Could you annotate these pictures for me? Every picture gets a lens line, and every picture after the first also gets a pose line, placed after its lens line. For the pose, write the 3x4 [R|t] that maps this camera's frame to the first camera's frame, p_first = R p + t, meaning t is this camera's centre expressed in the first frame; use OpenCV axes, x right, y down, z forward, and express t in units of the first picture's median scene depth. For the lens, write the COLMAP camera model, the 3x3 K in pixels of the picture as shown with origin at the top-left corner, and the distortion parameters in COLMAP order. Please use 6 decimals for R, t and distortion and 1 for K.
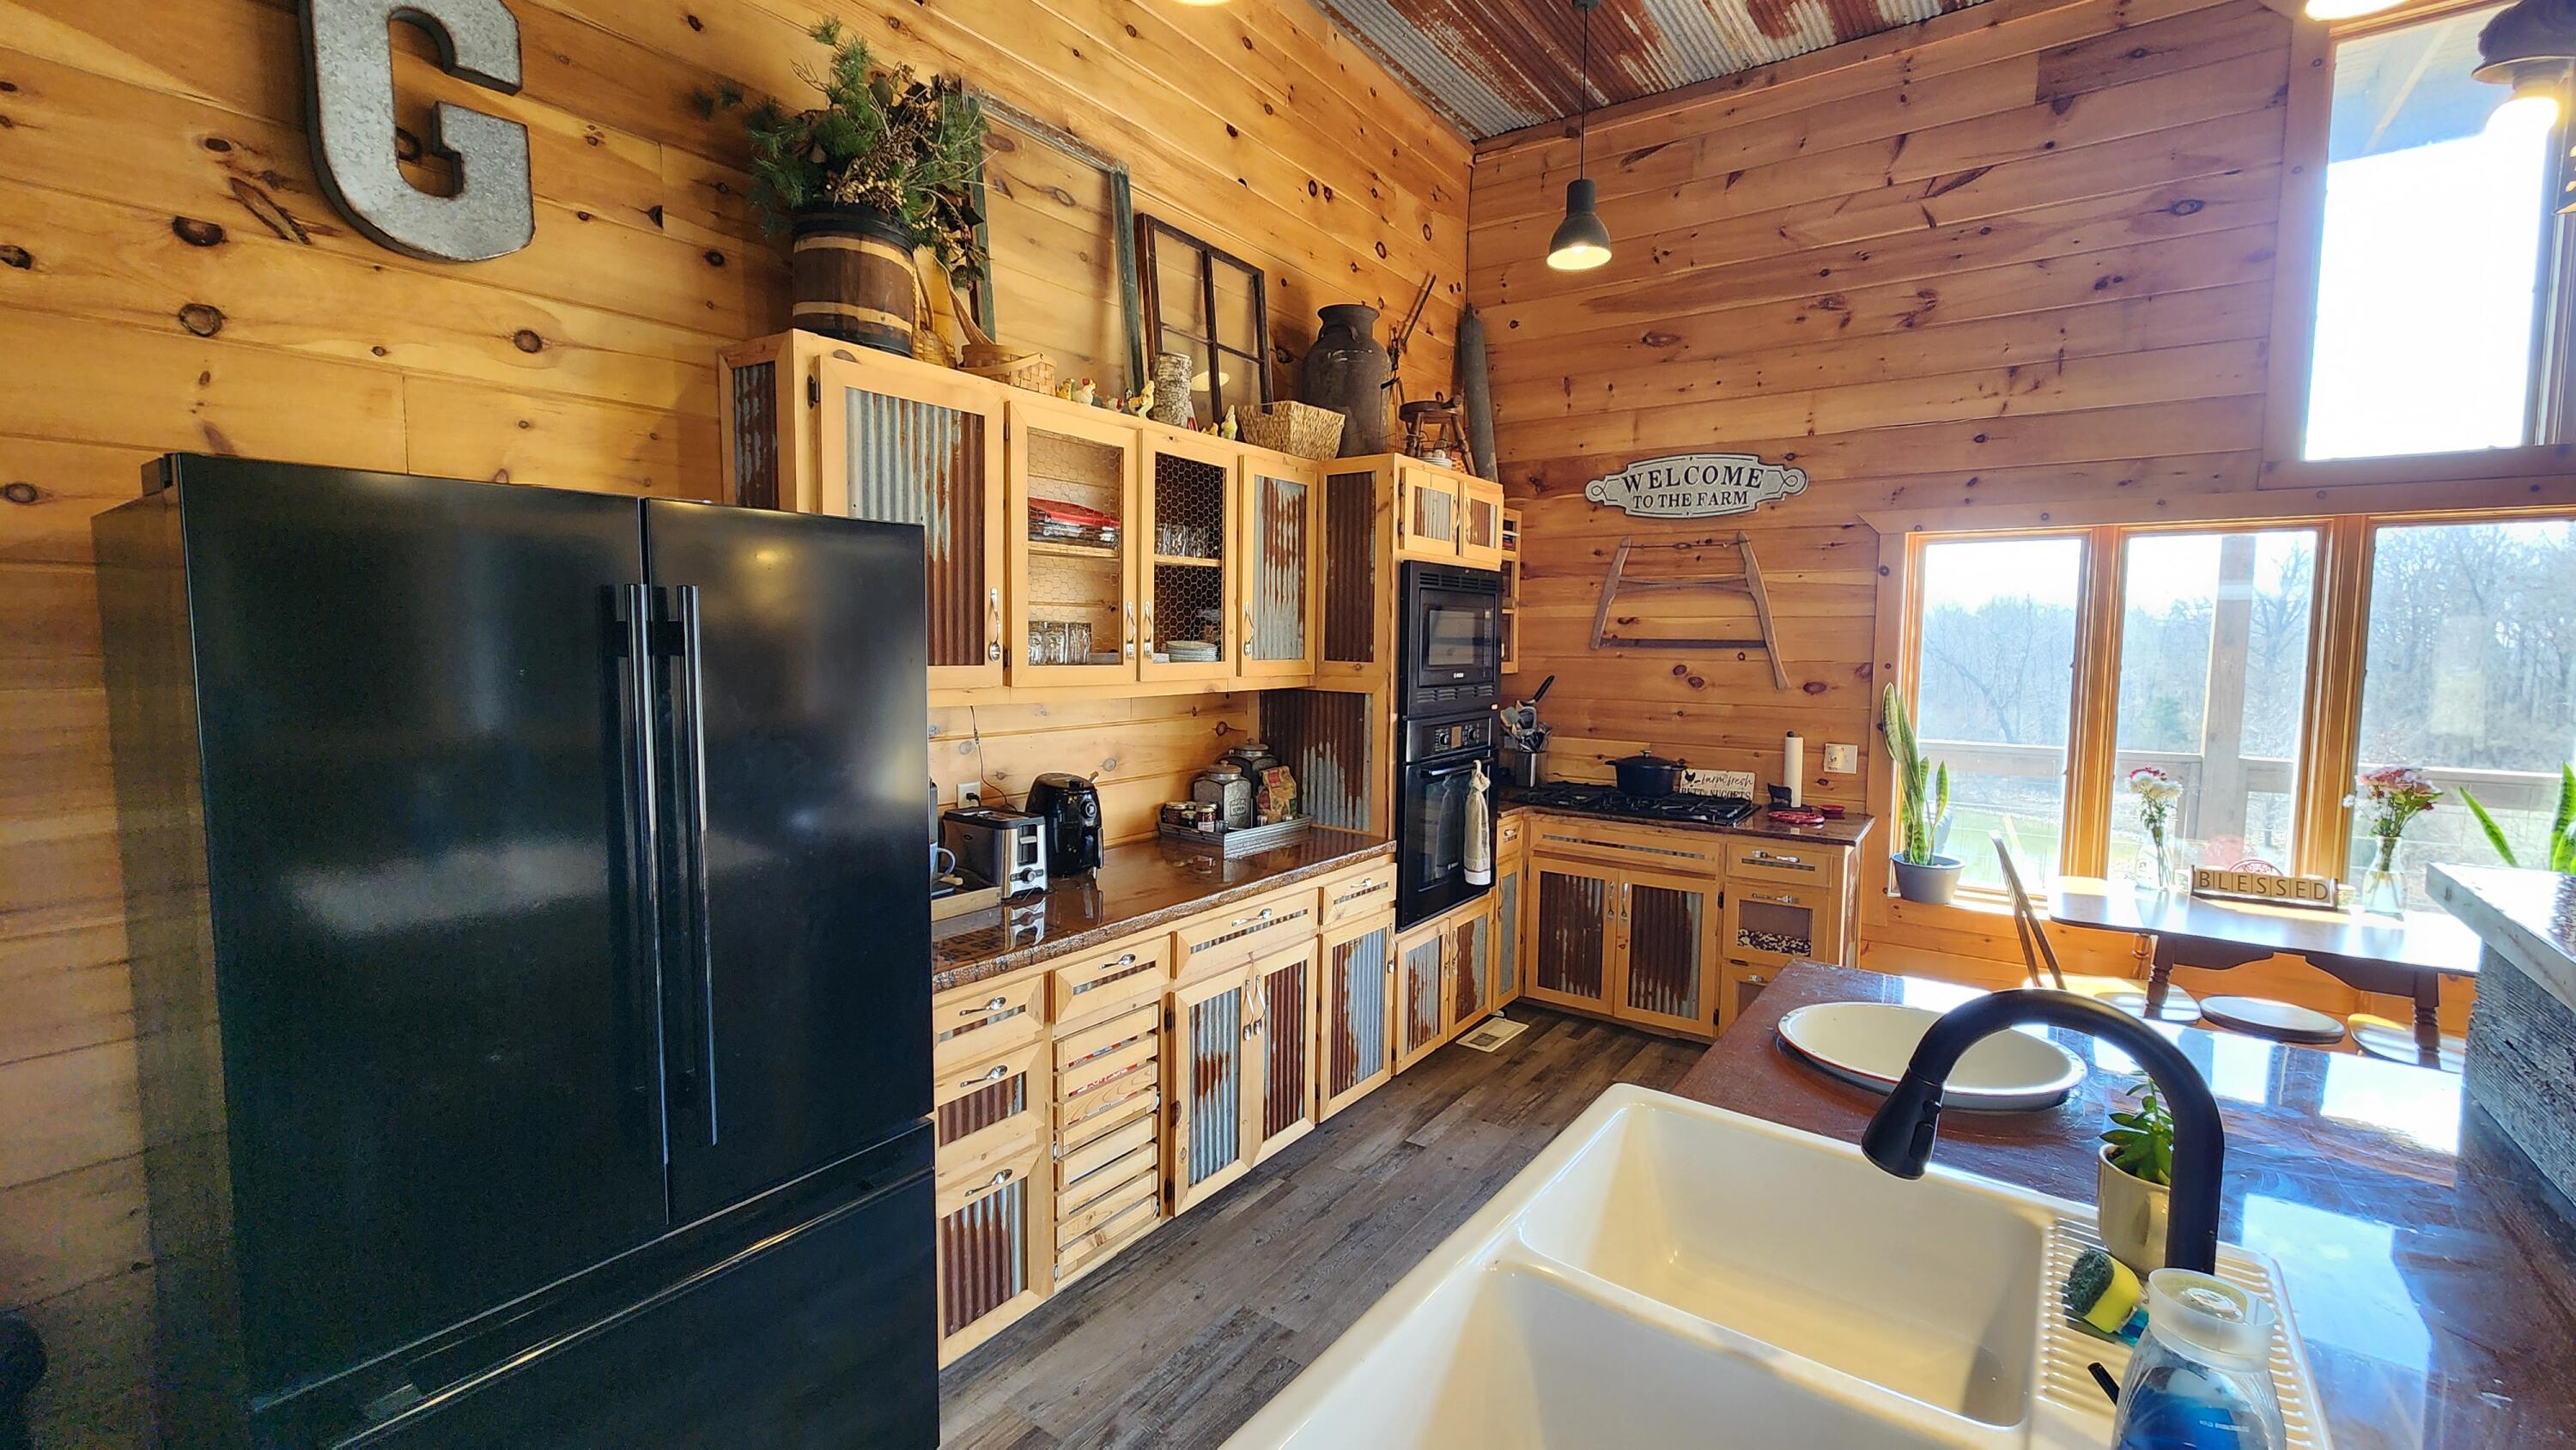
lens RADIAL K [[1048.7, 0, 1282.6], [0, 1048.7, 716.9], [0, 0, 1]] dist [0.001203, 0.000082]
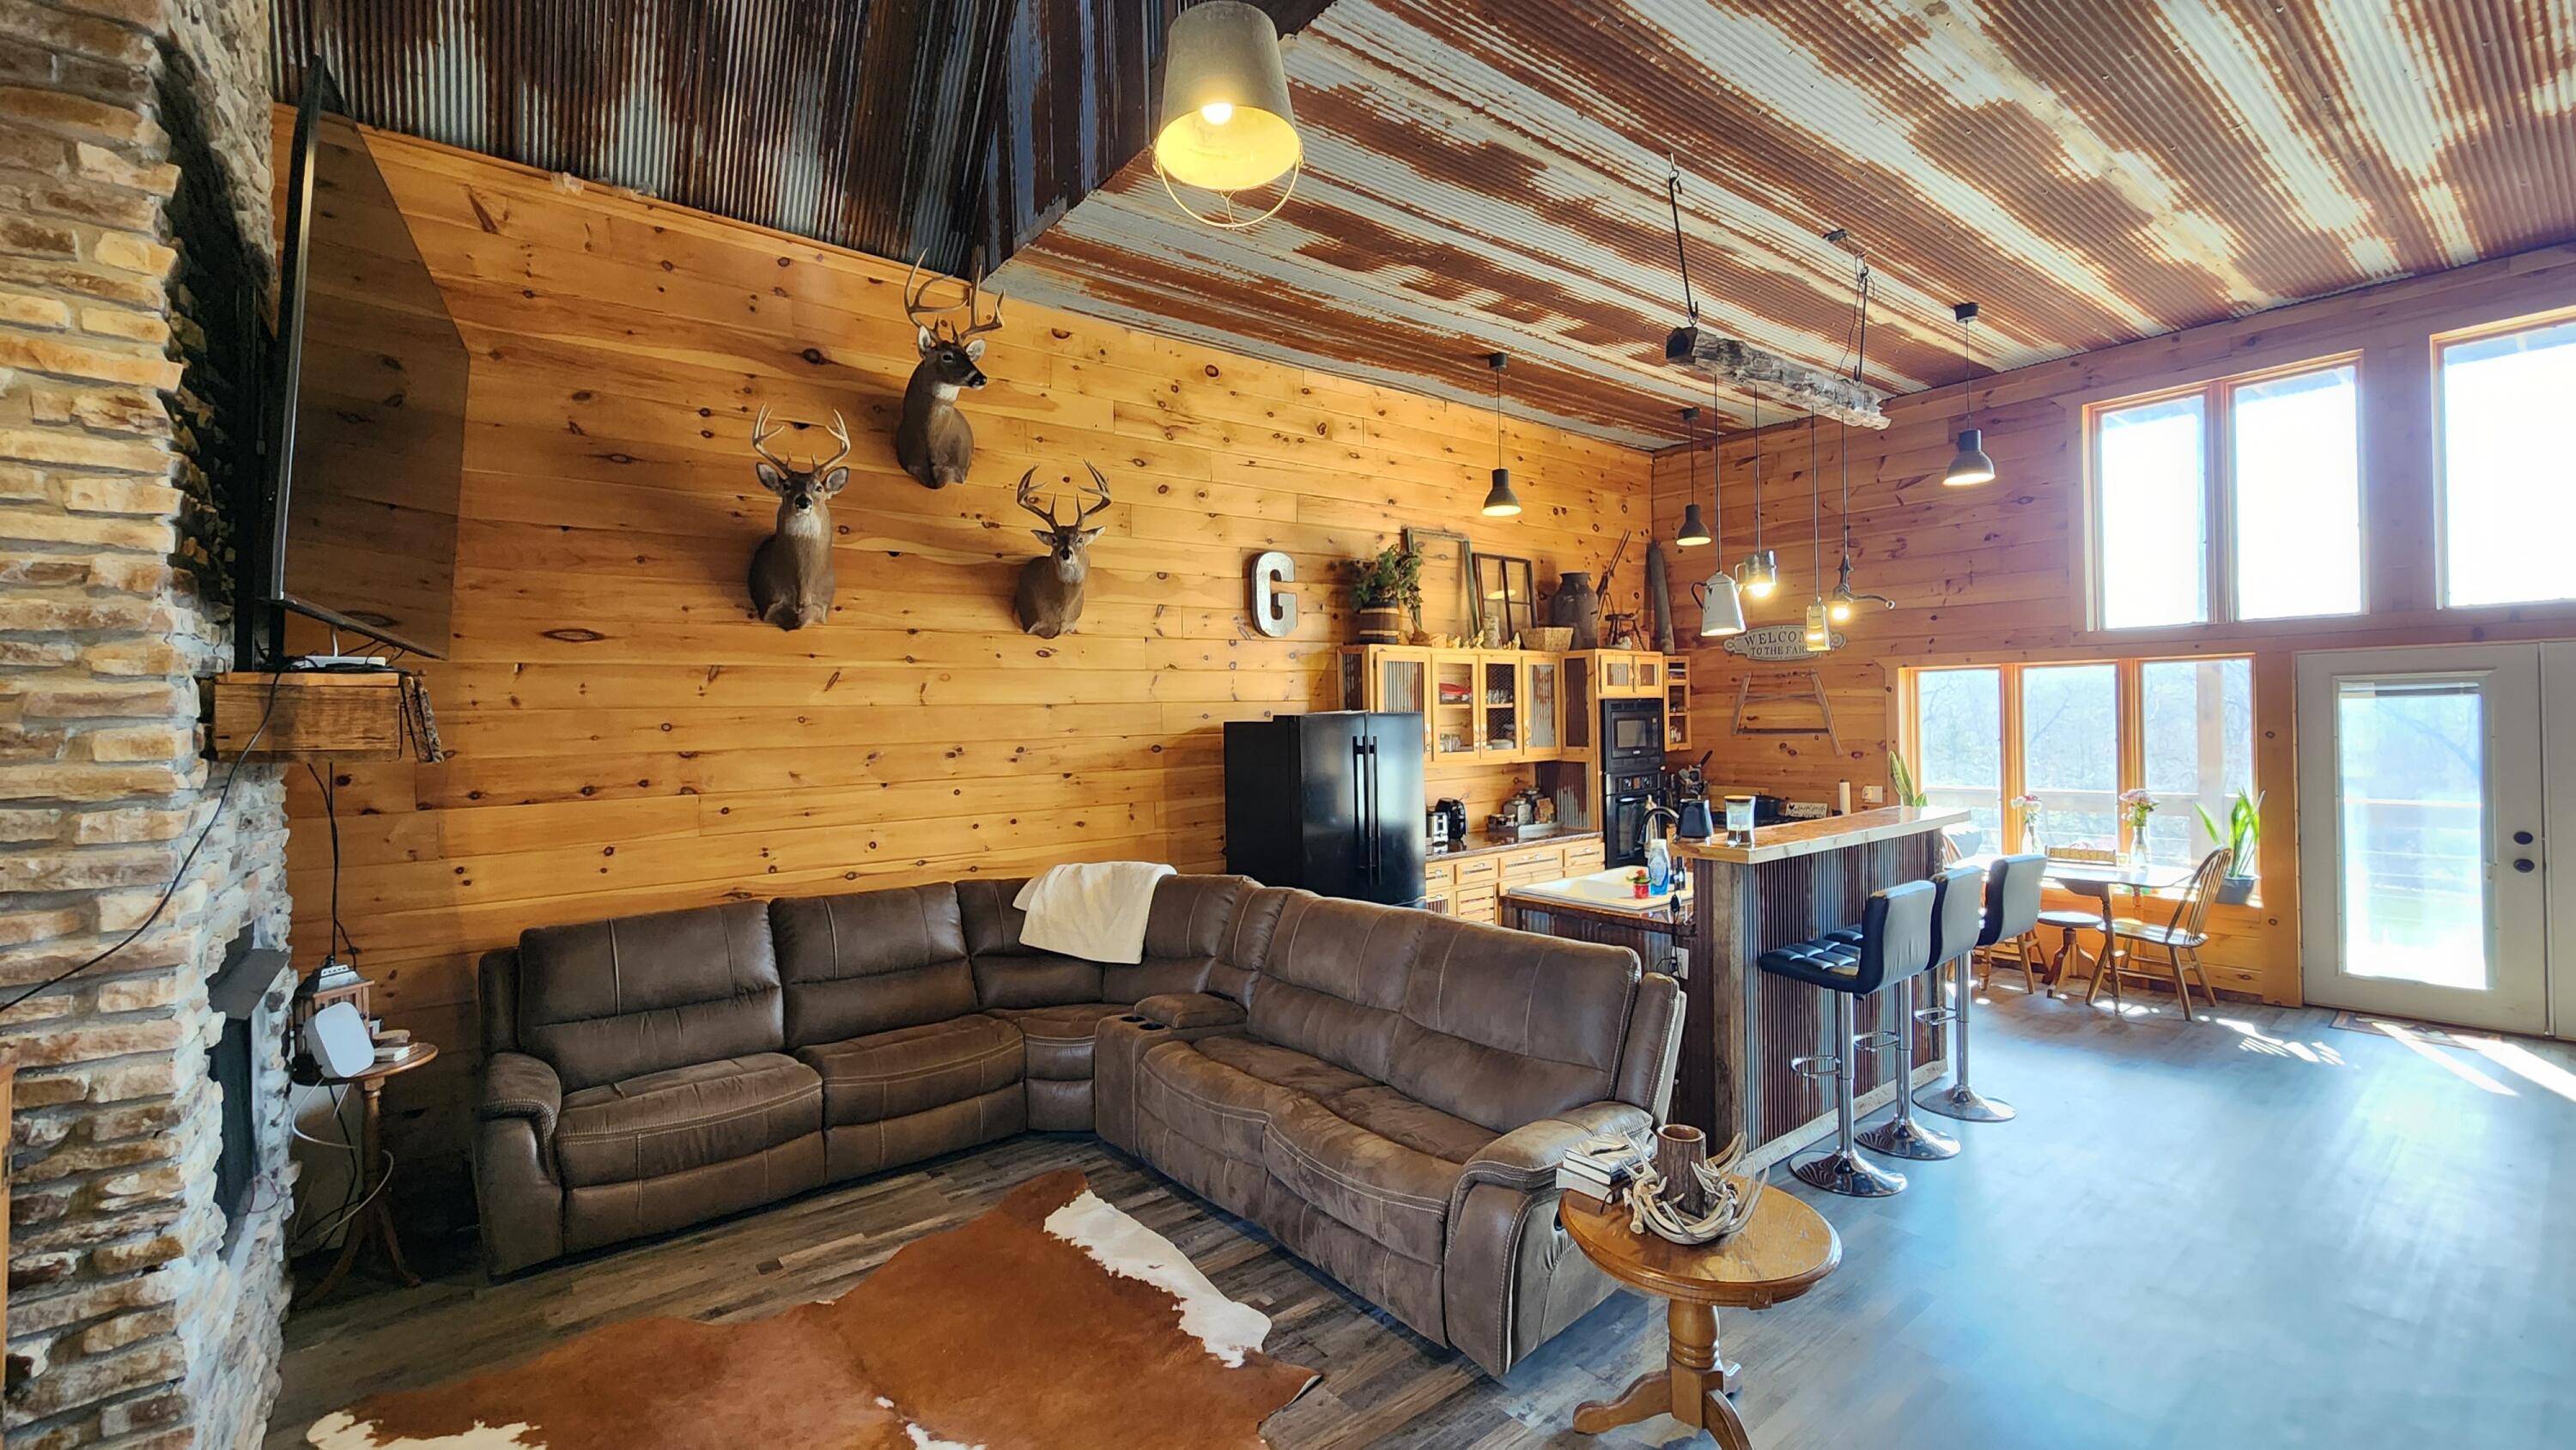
lens RADIAL K [[1048.7, 0, 1282.6], [0, 1048.7, 716.9], [0, 0, 1]] dist [0.001203, 0.000082]
pose [[0.961923, -0.029969, -0.271671, 0.067575], [0.009940, 0.997149, -0.074806, 0.038690], [0.273138, 0.069257, 0.959479, -1.181681]]
